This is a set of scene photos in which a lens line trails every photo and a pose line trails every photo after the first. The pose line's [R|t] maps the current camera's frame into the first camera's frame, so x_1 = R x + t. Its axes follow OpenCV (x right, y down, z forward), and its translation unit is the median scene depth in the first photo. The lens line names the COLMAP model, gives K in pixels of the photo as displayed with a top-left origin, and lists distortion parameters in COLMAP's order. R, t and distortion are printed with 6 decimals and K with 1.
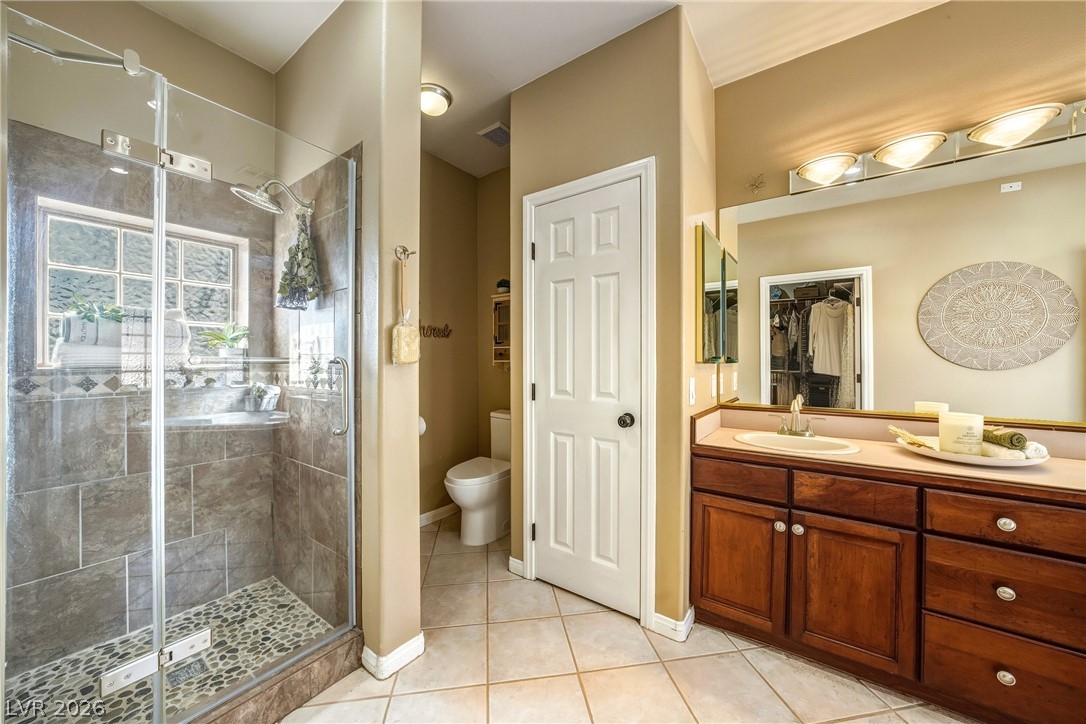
lens RADIAL K [[403.1, 0, 549.3], [0, 403.1, 354.8], [0, 0, 1]] dist [-0.018537, 0.002954]
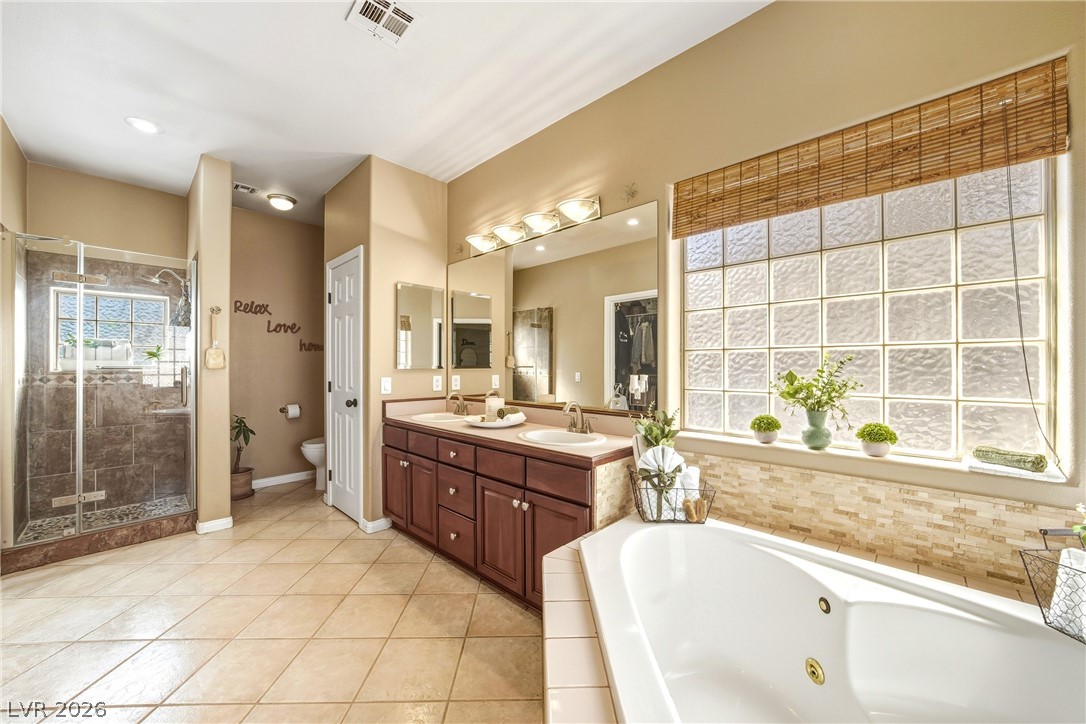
lens RADIAL K [[403.1, 0, 547.2], [0, 403.1, 363.5], [0, 0, 1]] dist [-0.018537, 0.002954]
pose [[0.990320, -0.004137, -0.138739, 1.352159], [0.005006, 0.999970, 0.005920, -0.007665], [0.138710, -0.006557, 0.990311, -0.587808]]
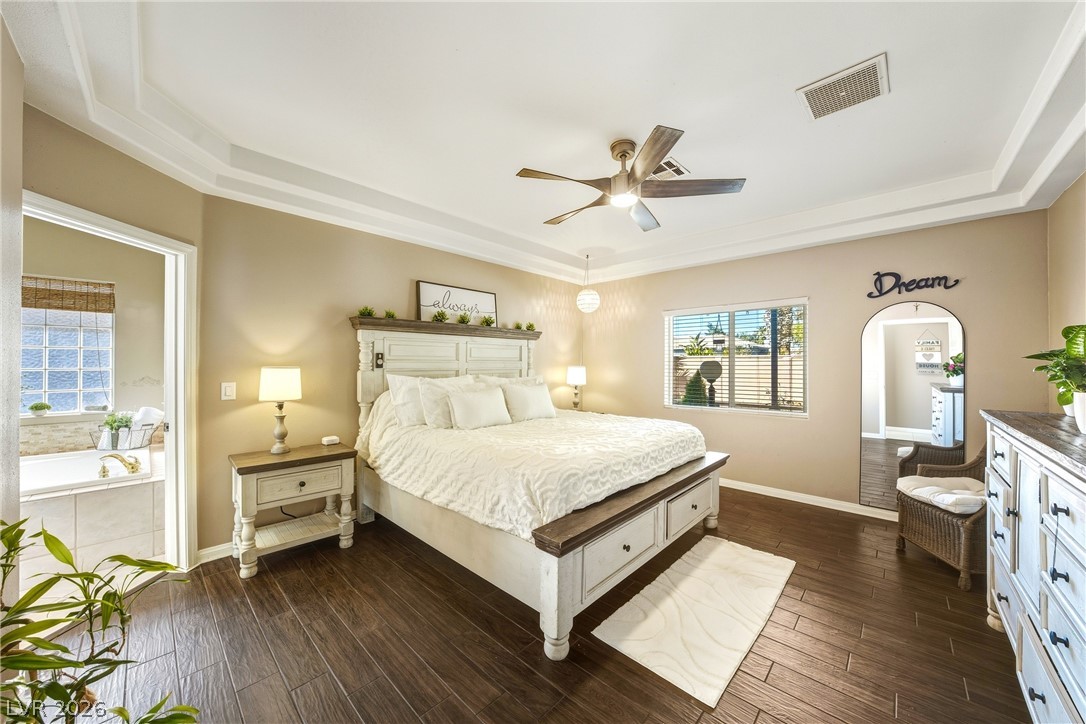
lens RADIAL K [[378.3, 0, 533.4], [0, 378.3, 361.3], [0, 0, 1]] dist [0.002421, 0.000268]
pose [[0.166682, 0.002950, 0.986006, 0.367752], [-0.002534, 0.999994, -0.002564, -0.090653], [-0.986007, -0.002071, 0.166689, -2.590967]]
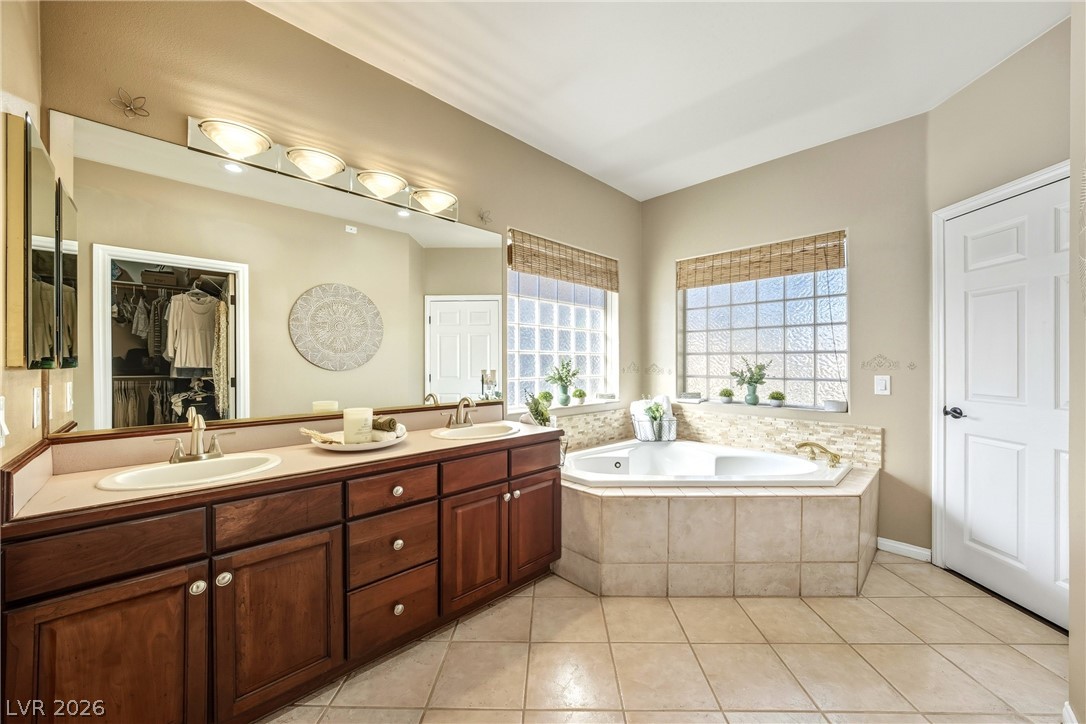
lens RADIAL K [[403.1, 0, 552.5], [0, 403.1, 361.1], [0, 0, 1]] dist [-0.018537, 0.002954]
pose [[0.167076, 0.002015, 0.985942, -0.035976], [-0.013148, 0.999914, 0.000185, -0.000165], [-0.985856, -0.012994, 0.167088, 0.215695]]
